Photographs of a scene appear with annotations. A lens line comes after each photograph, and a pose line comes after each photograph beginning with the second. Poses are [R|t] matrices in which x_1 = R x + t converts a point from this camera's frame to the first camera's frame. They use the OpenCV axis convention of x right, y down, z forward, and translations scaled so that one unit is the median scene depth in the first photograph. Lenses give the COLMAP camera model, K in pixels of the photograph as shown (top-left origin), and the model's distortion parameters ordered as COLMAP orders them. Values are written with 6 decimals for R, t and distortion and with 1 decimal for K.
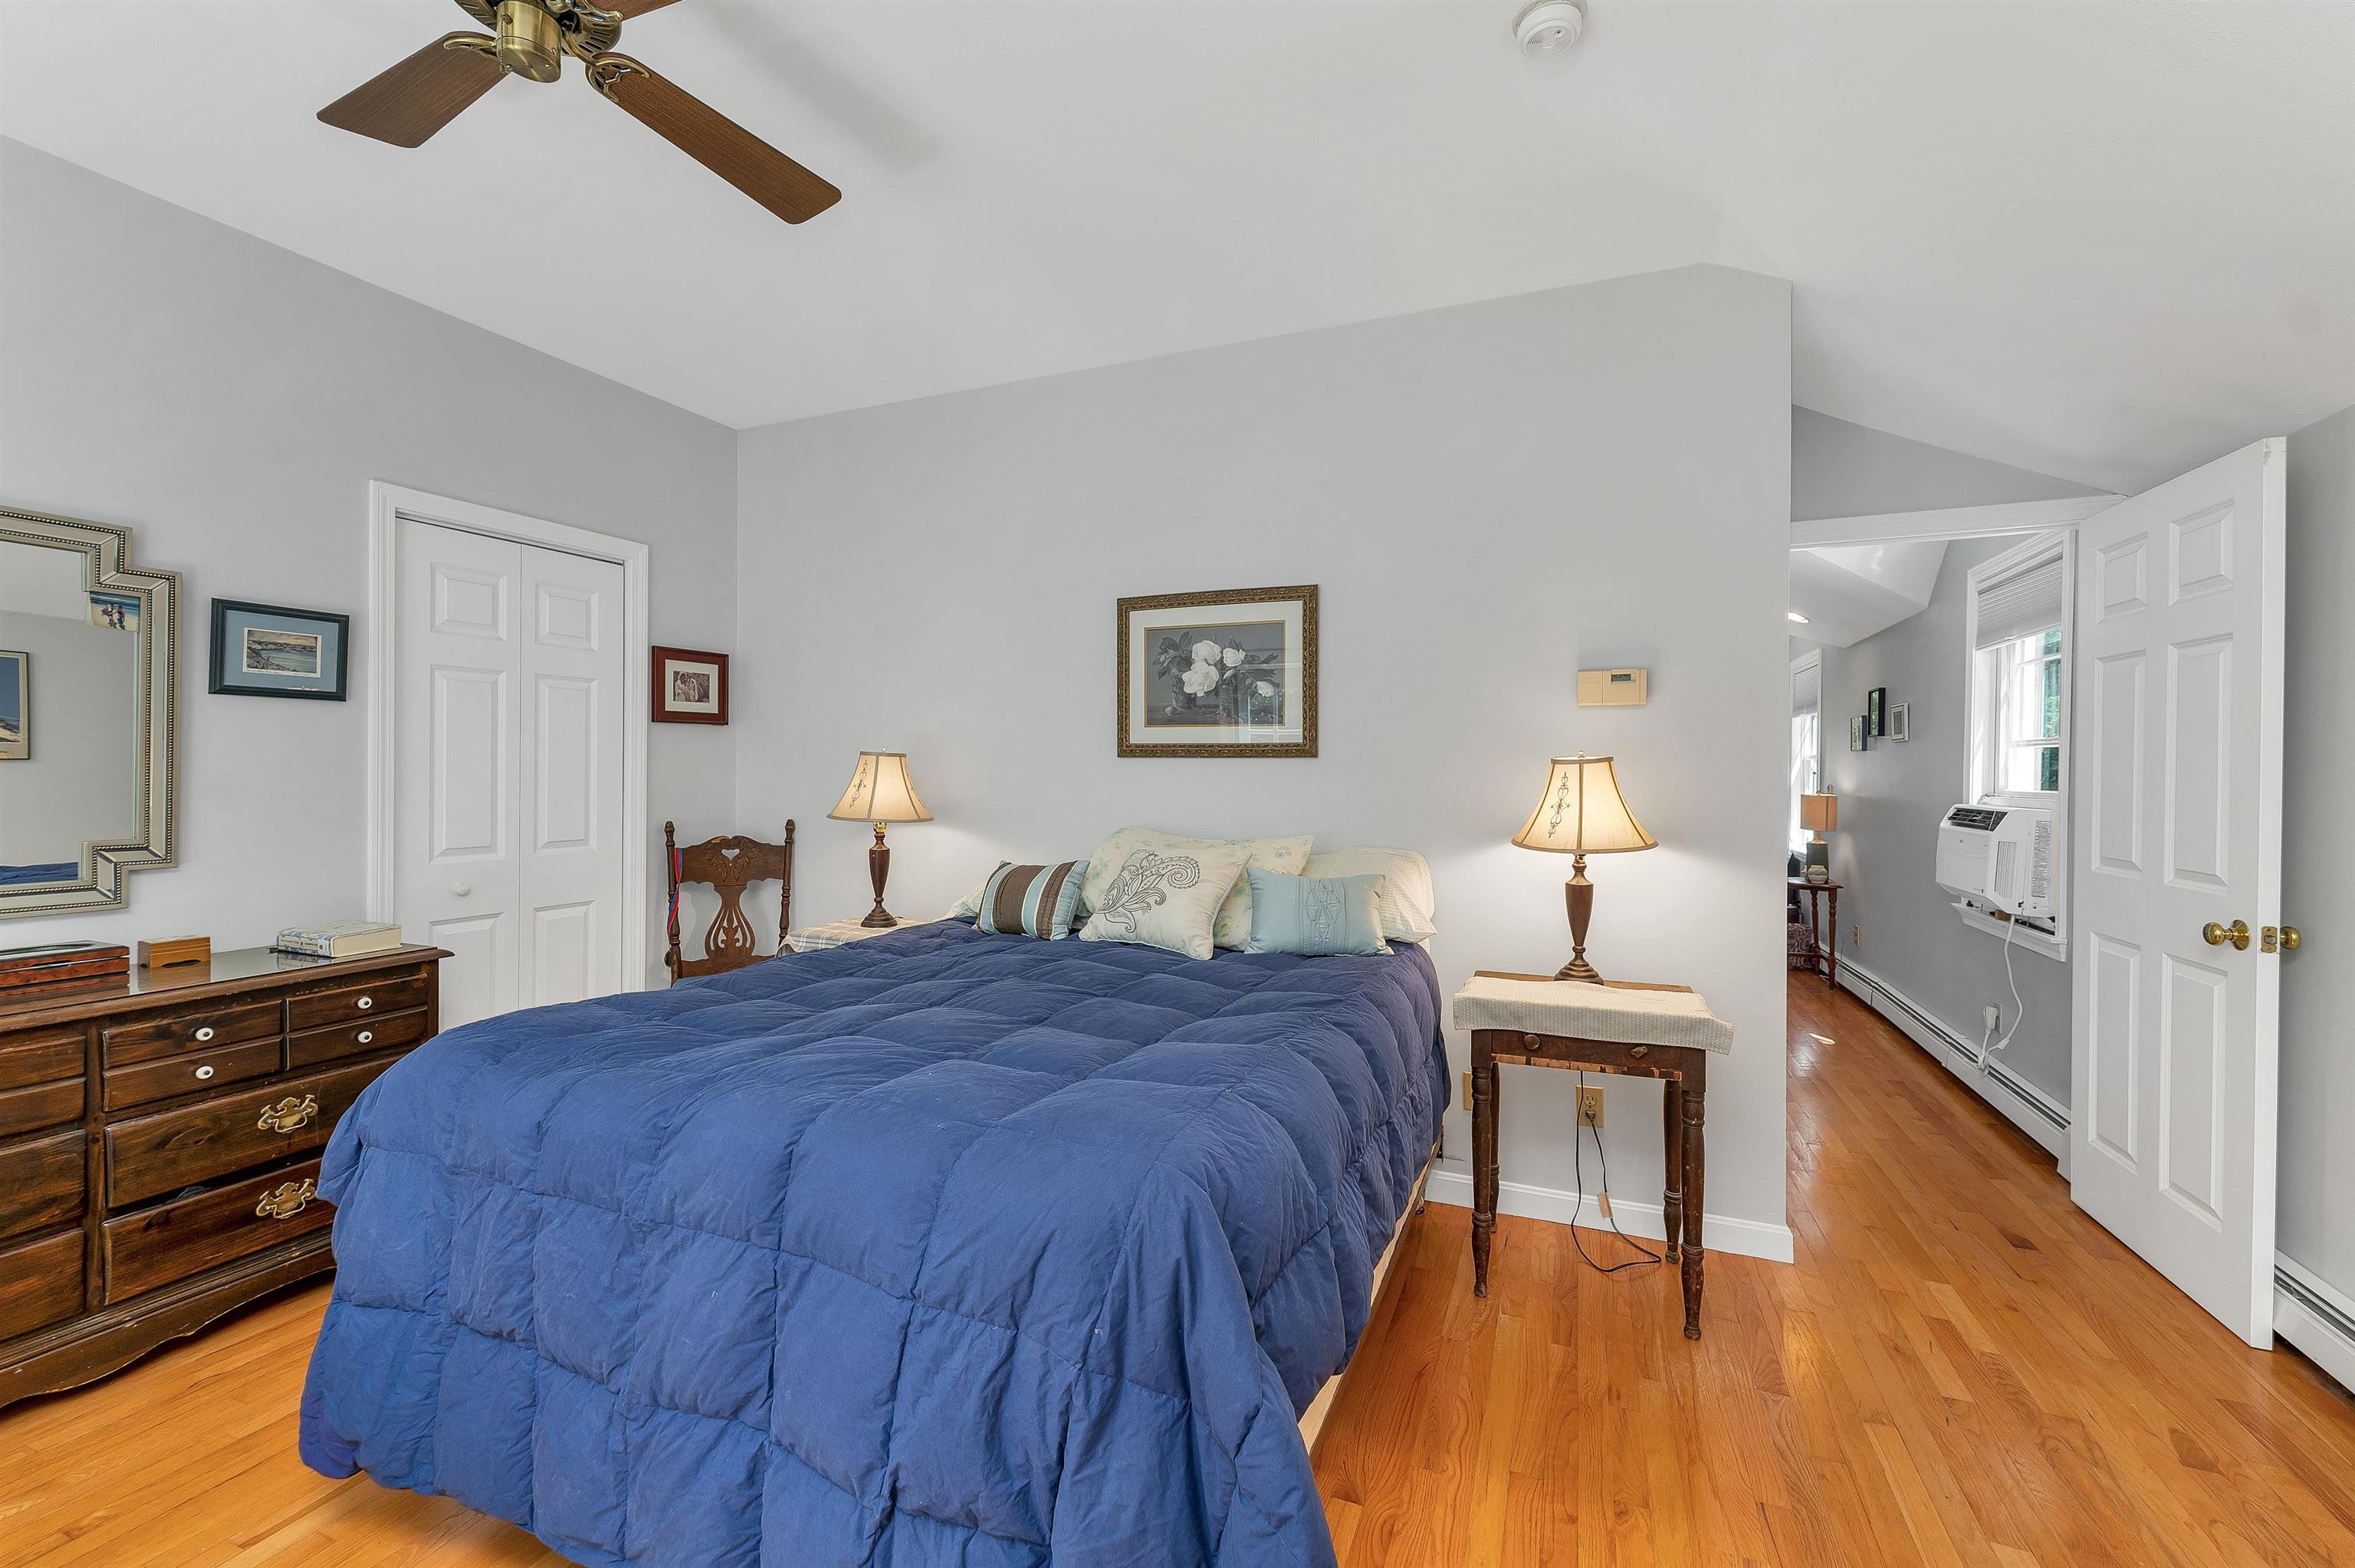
lens RADIAL K [[959.3, 0, 1177.5], [0, 959.3, 784.0], [0, 0, 1]] dist [-0.000935, -0.000077]
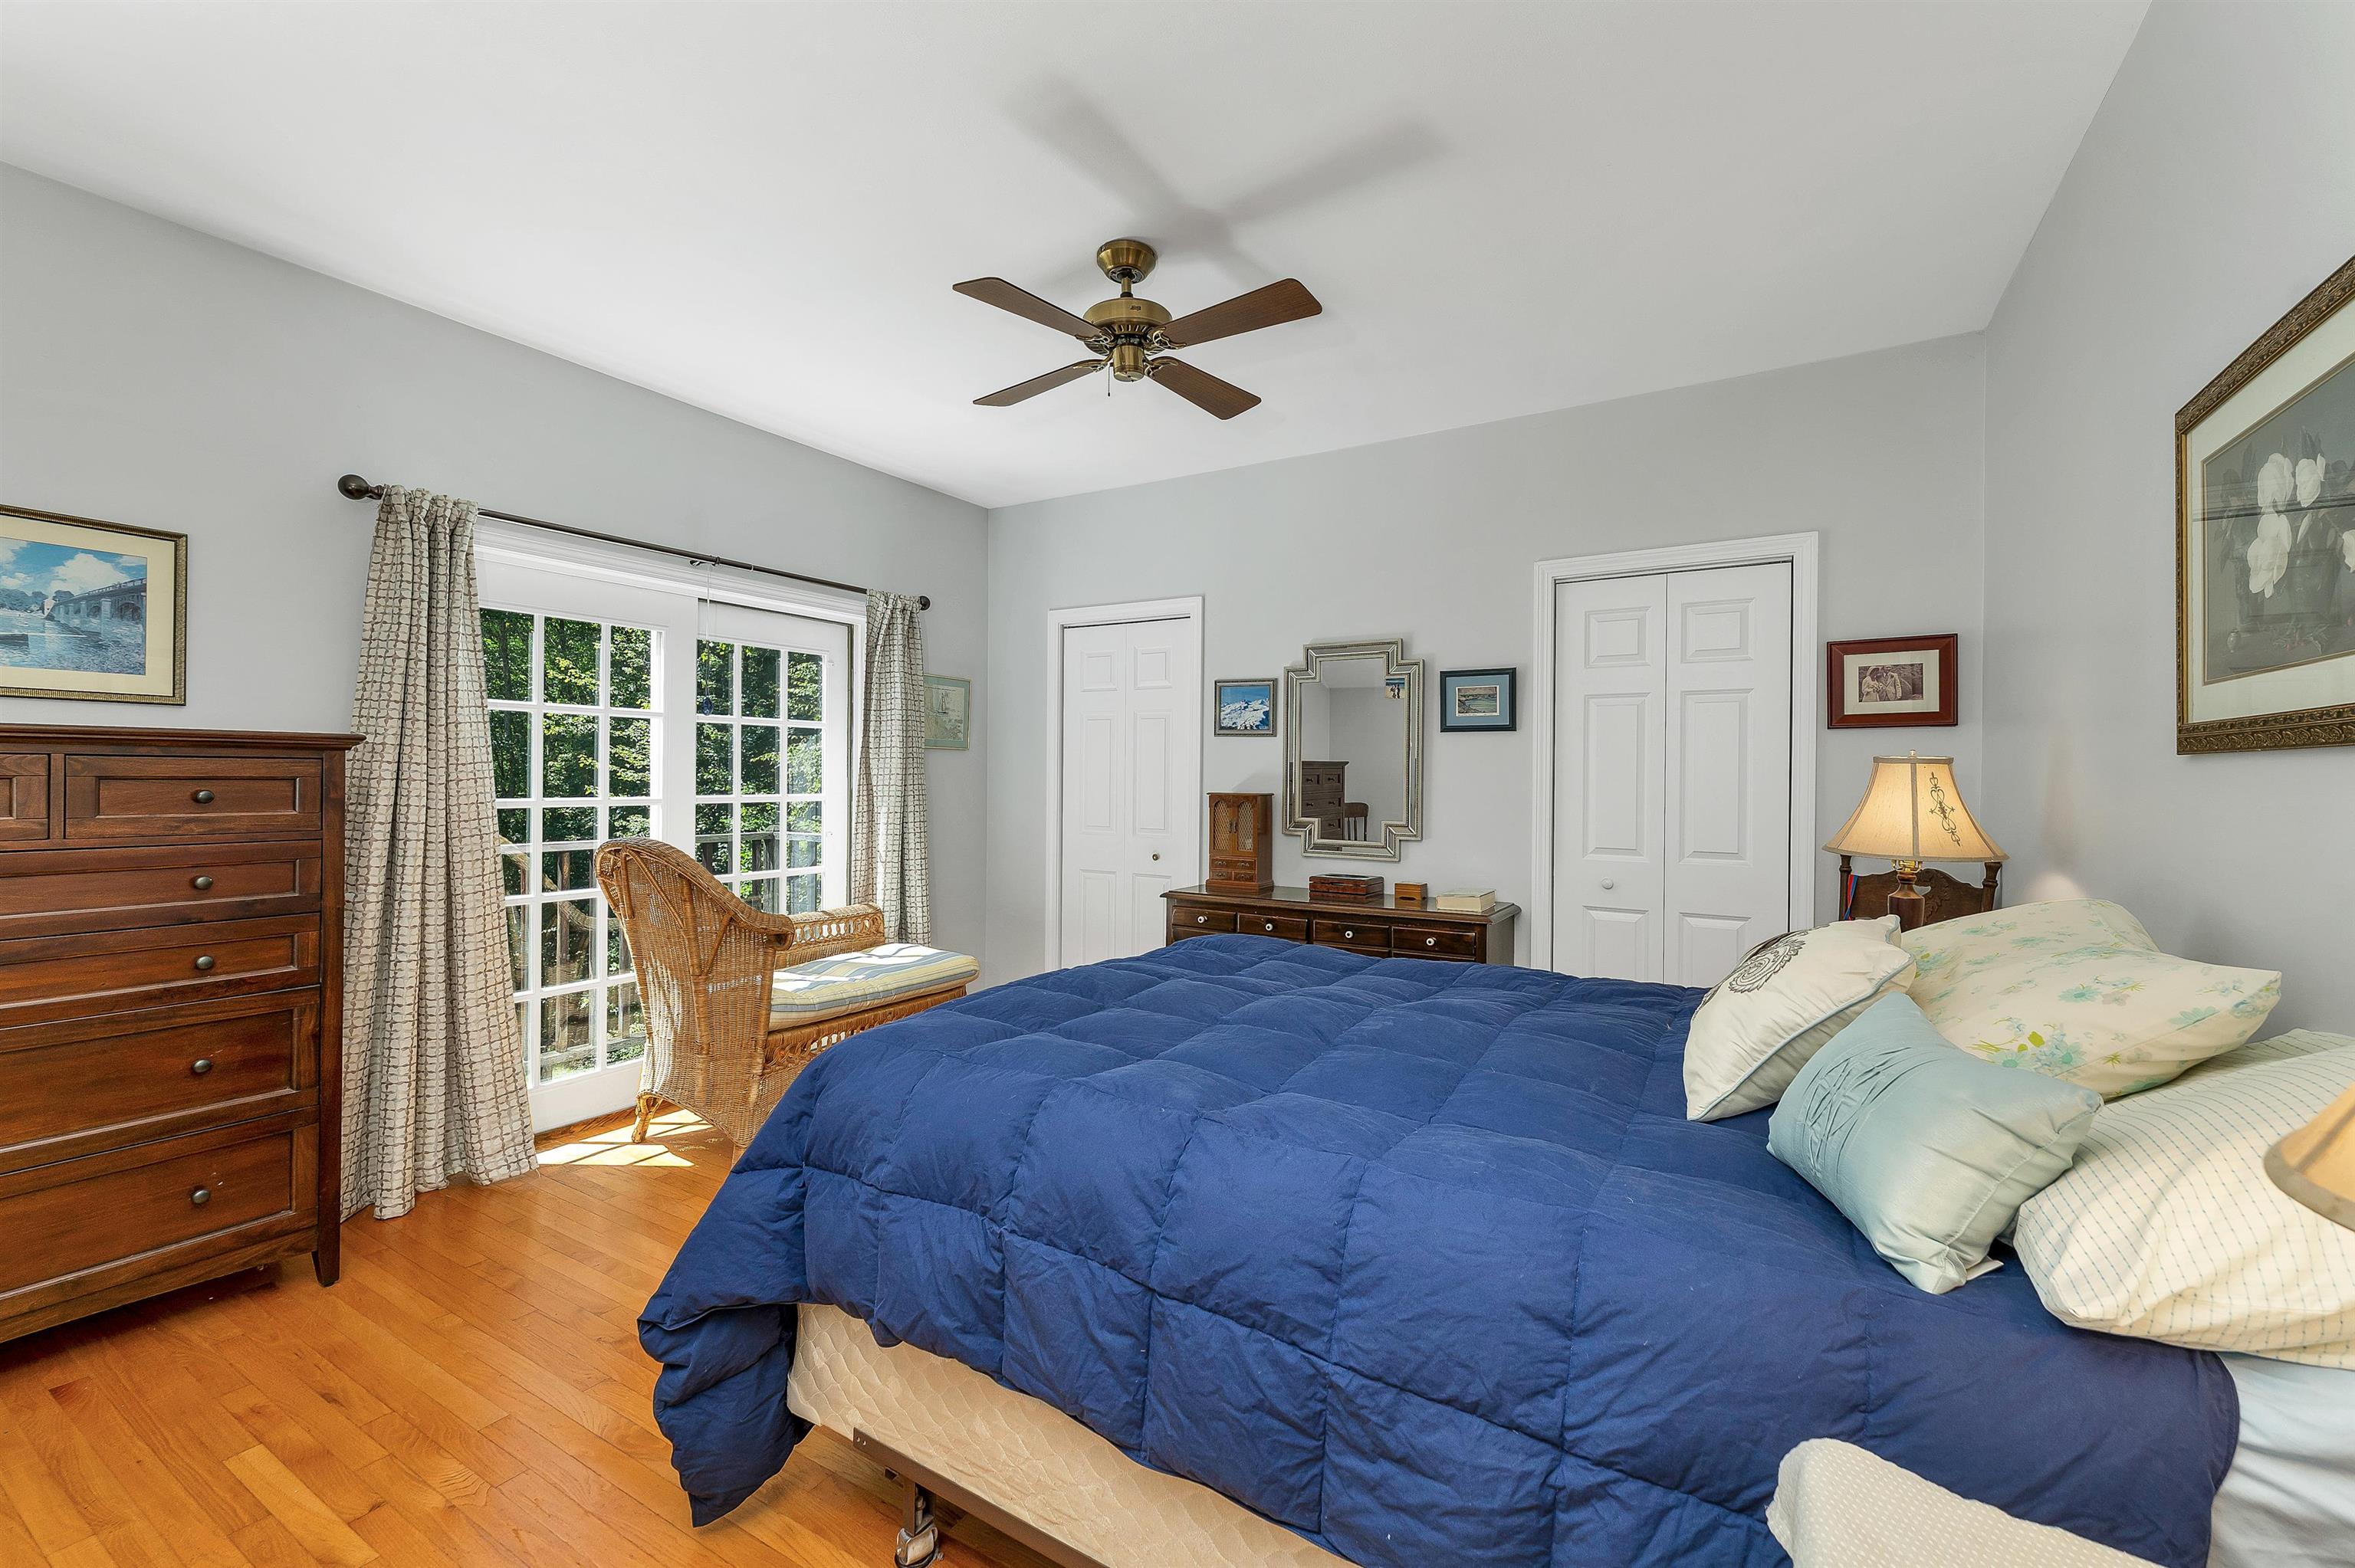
lens RADIAL K [[973.3, 0, 1166.3], [0, 973.3, 785.8], [0, 0, 1]] dist [0.001292, -0.000133]
pose [[-0.149226, 0.003984, -0.988795, 0.504997], [-0.022434, 0.999721, 0.007414, -0.006174], [0.988549, 0.023289, -0.149095, 0.628632]]
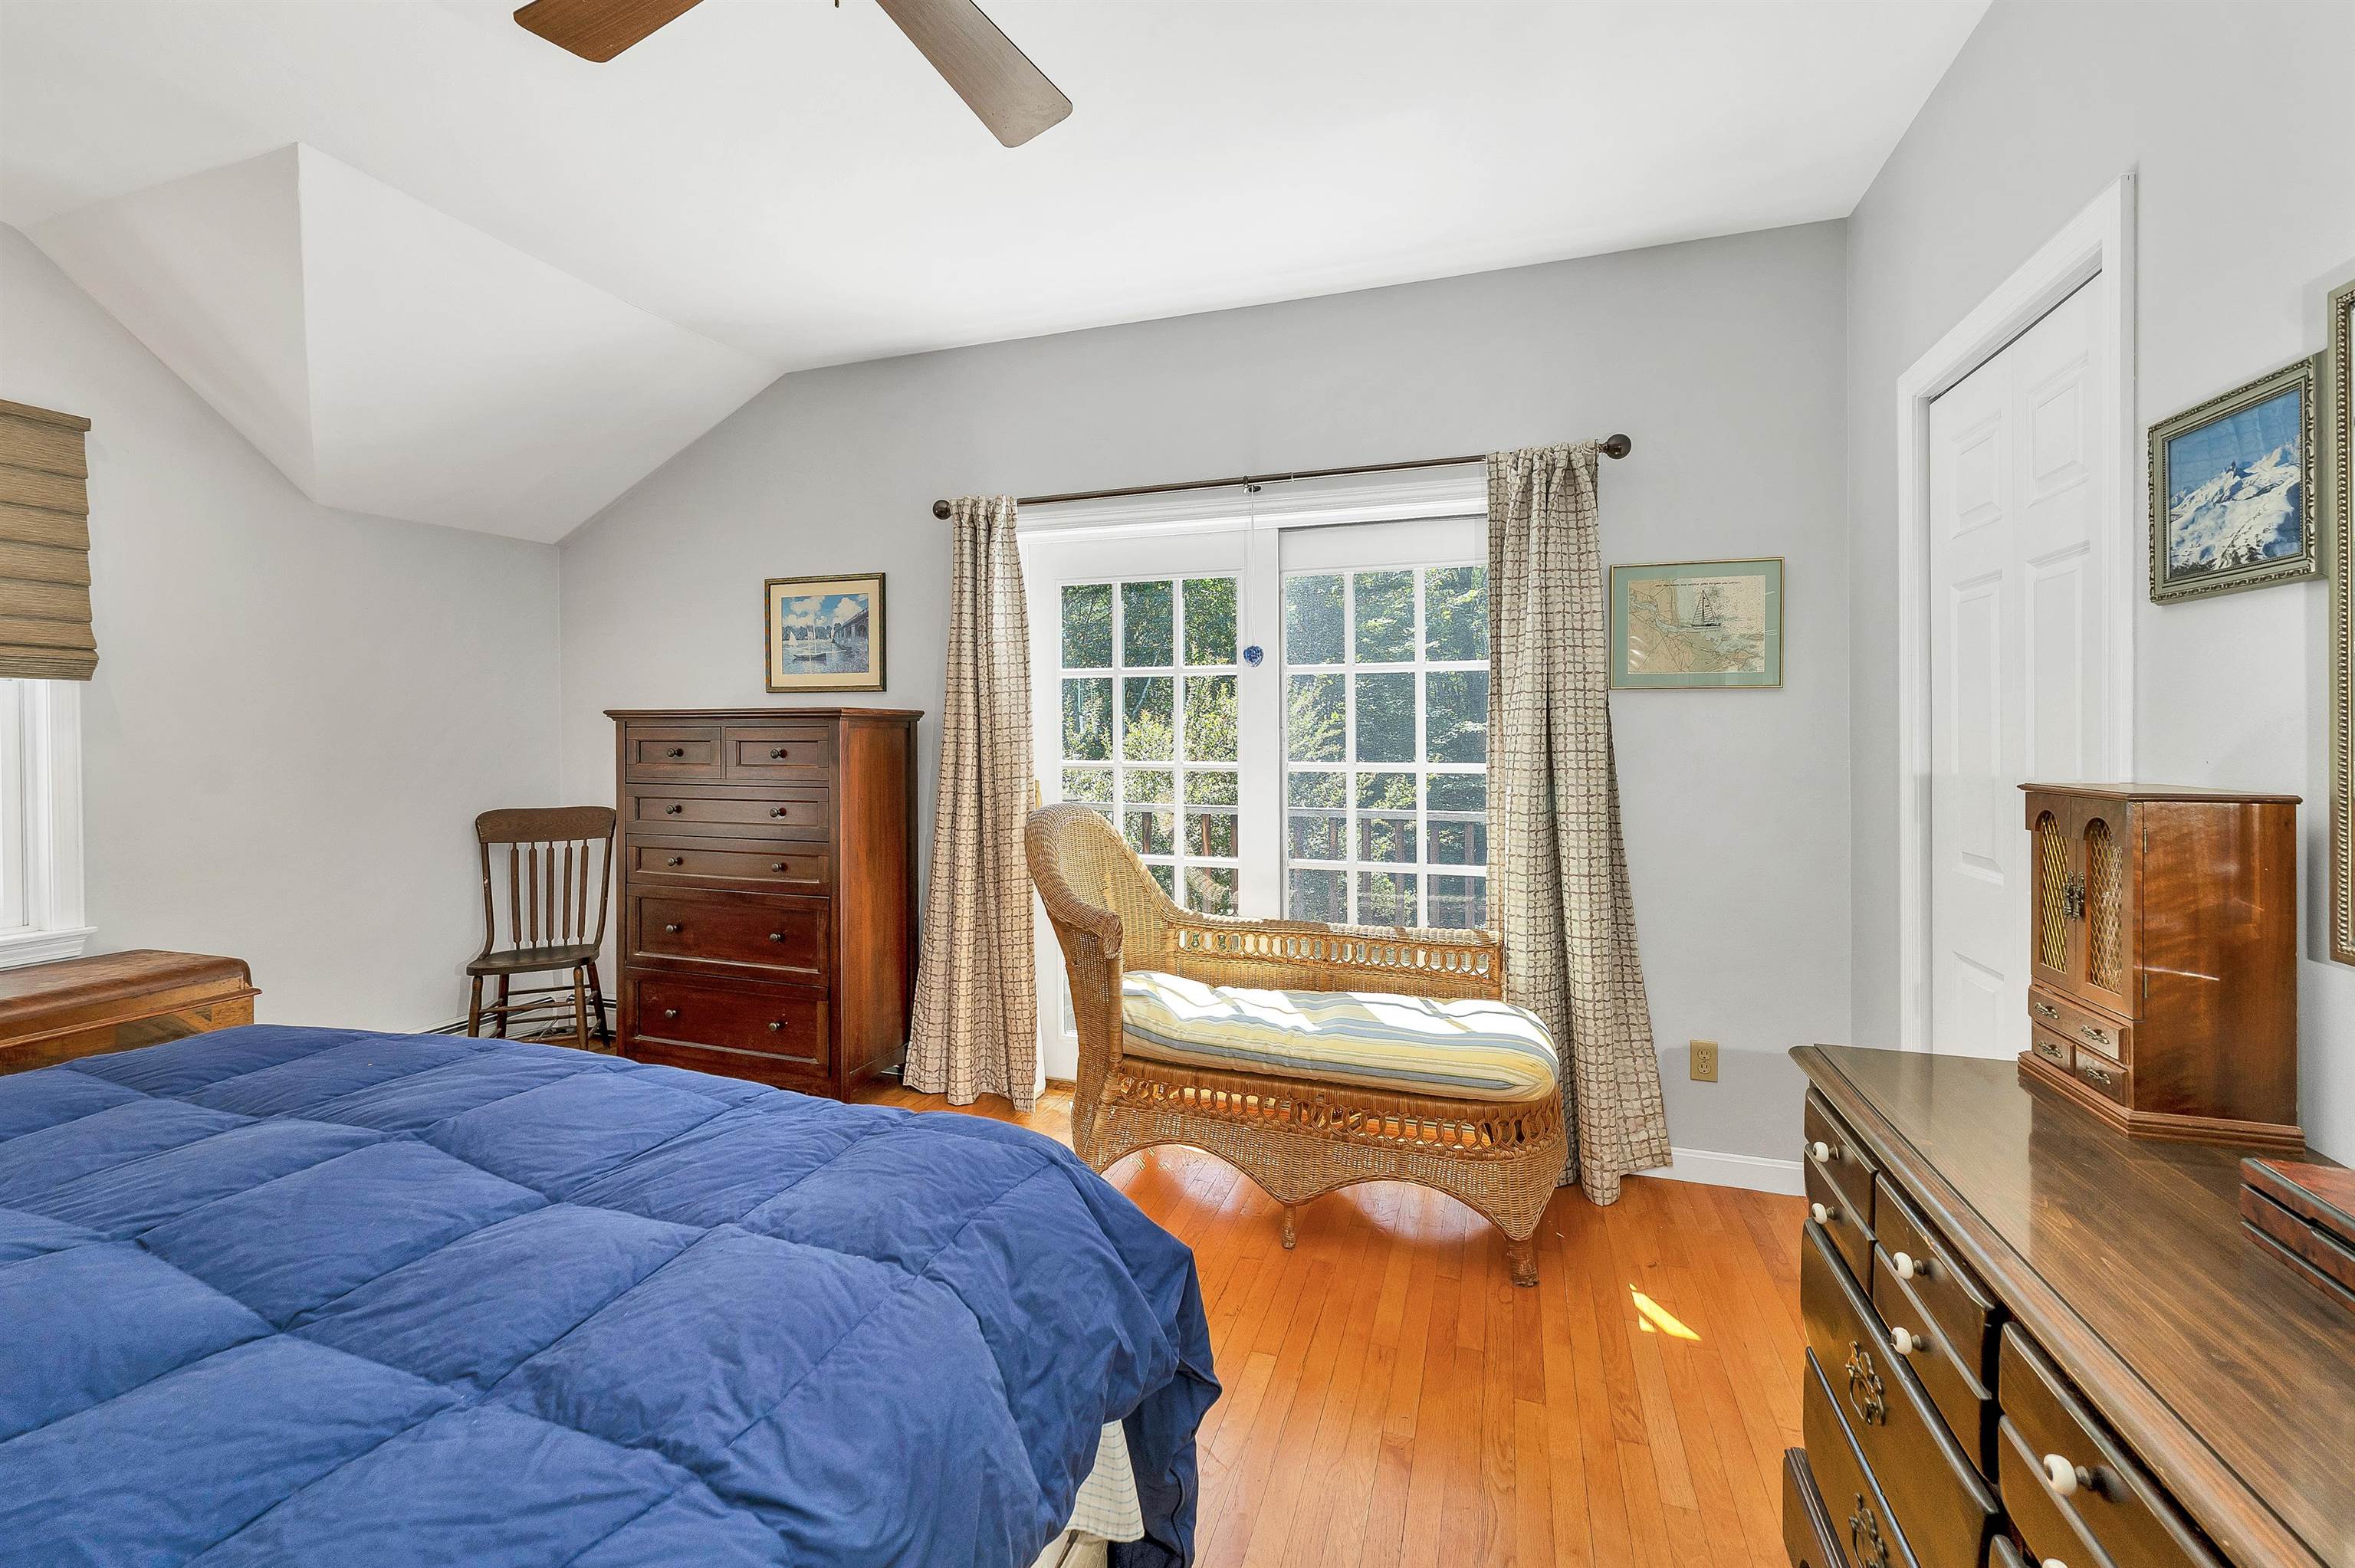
lens RADIAL K [[999.5, 0, 1151.3], [0, 999.5, 745.5], [0, 0, 1]] dist [0.018507, 0.000145]
pose [[-0.998072, -0.004561, -0.061894, -0.441031], [-0.006010, 0.999712, 0.023236, -0.013396], [0.061770, 0.023563, -0.997812, 0.926840]]
